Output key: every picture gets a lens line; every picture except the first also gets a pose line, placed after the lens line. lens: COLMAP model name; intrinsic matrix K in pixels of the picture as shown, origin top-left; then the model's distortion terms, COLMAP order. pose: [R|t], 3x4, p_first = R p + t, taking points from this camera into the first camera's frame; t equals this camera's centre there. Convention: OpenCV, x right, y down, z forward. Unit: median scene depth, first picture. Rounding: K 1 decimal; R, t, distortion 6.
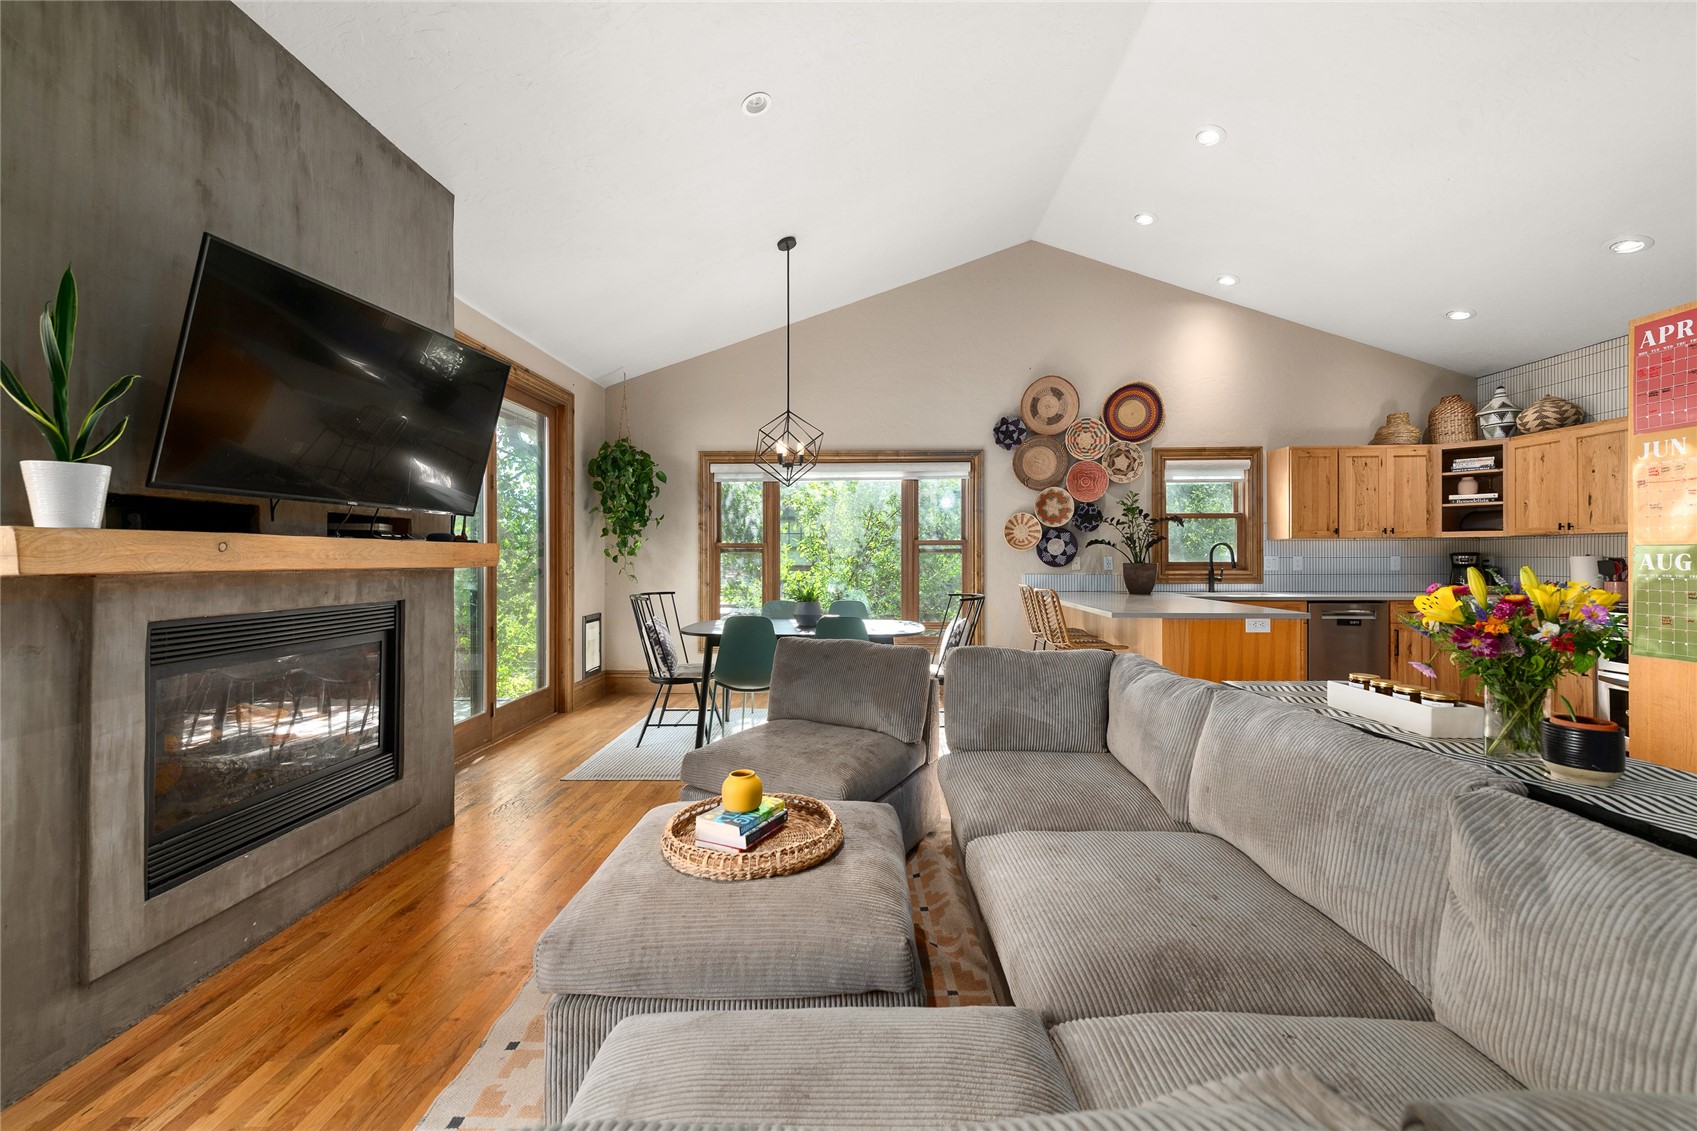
lens RADIAL K [[677.8, 0, 850.4], [0, 677.8, 556.0], [0, 0, 1]] dist [0.013916, -0.002439]
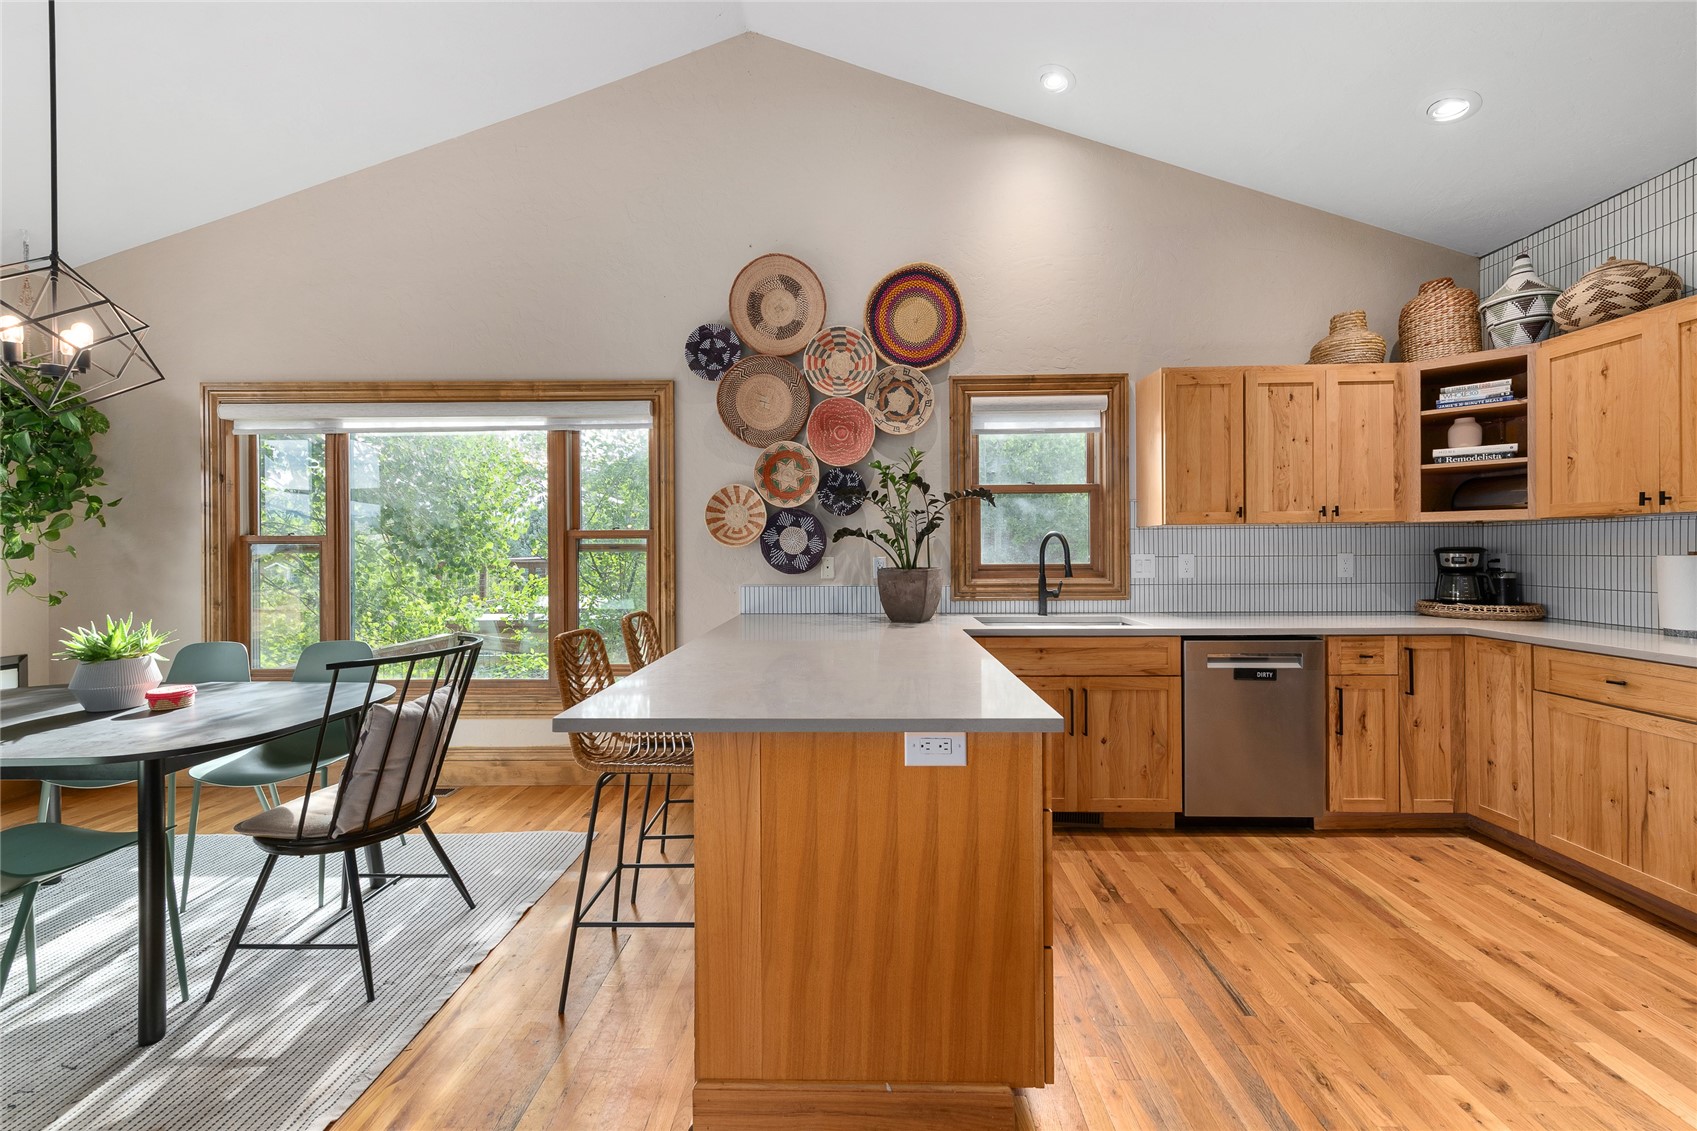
lens RADIAL K [[677.8, 0, 853.4], [0, 677.8, 550.9], [0, 0, 1]] dist [0.013916, -0.002439]
pose [[0.999944, -0.004177, 0.009716, 0.374479], [0.004146, 0.999986, 0.003256, -0.006387], [-0.009729, -0.003216, 0.999947, 0.420934]]
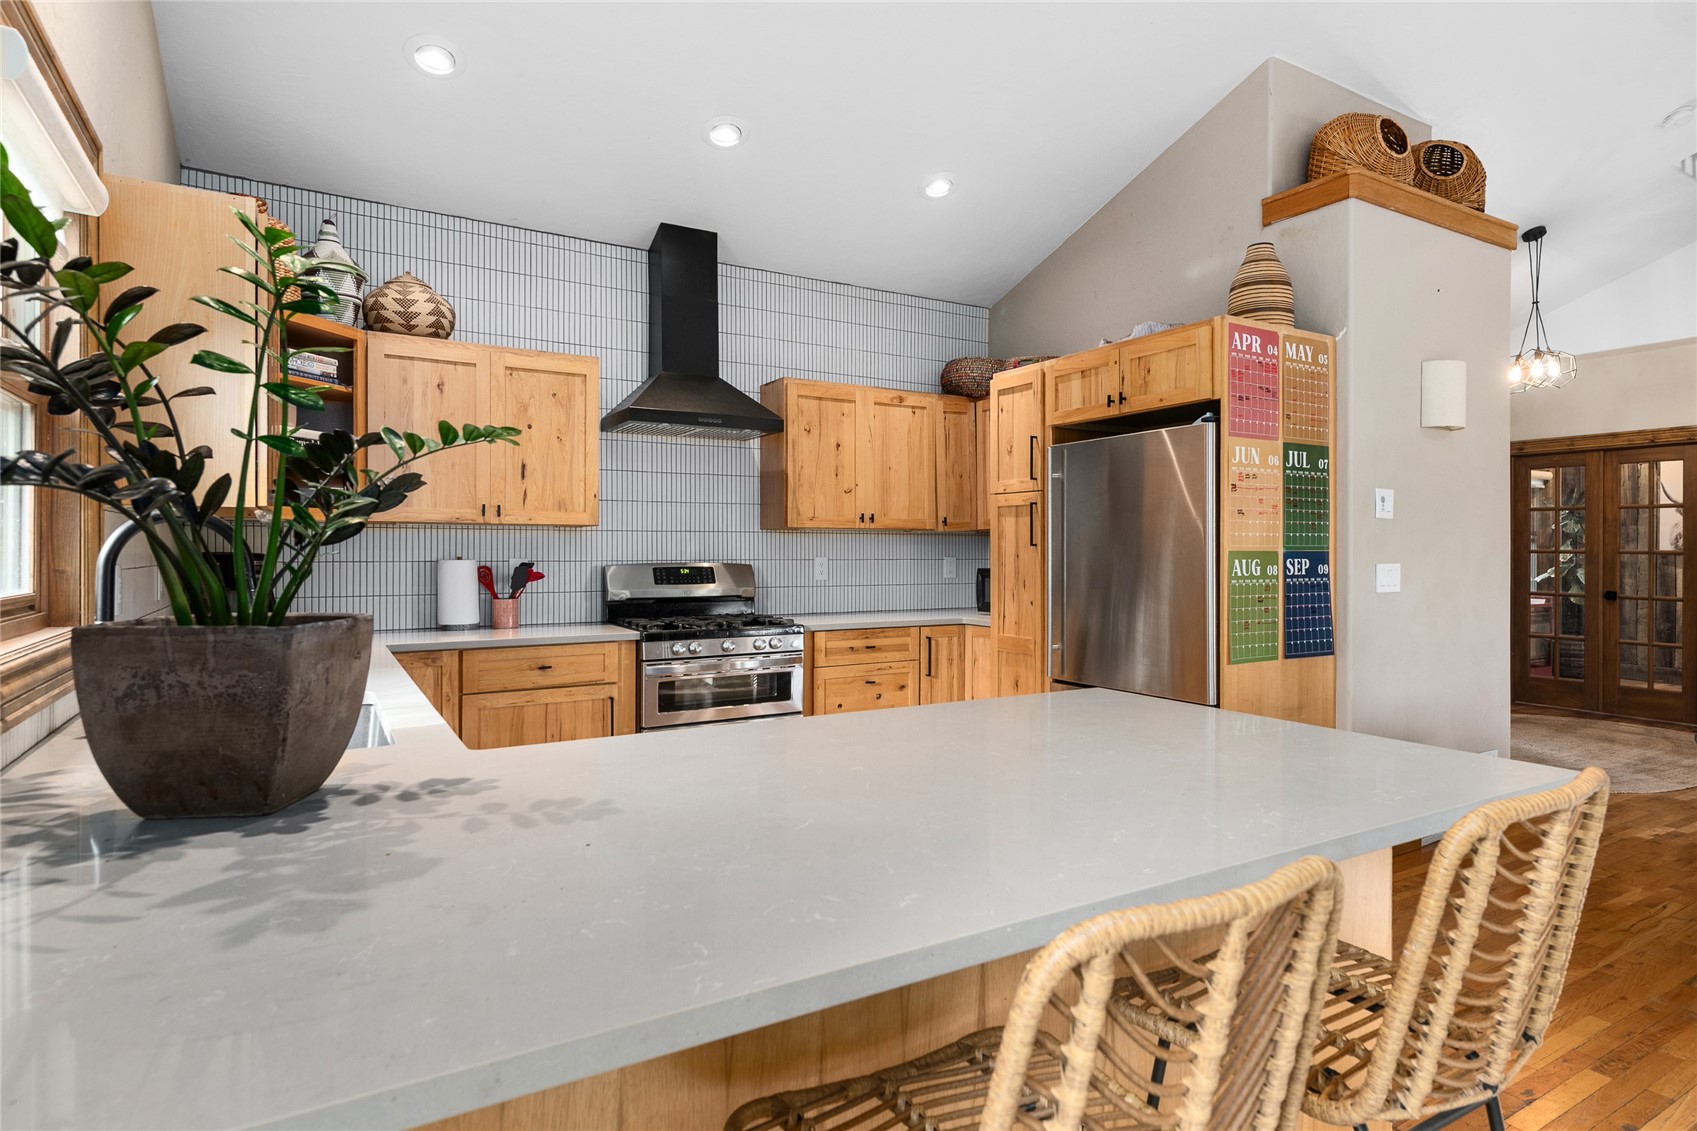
lens RADIAL K [[936.1, 0, 889.8], [0, 936.1, 551.2], [0, 0, 1]] dist [0.020294, -0.006075]
pose [[-0.546373, 0.000040, 0.837542, 0.143691], [-0.001399, 0.999999, -0.000960, -0.006106], [-0.837541, -0.001696, -0.546372, 1.000133]]
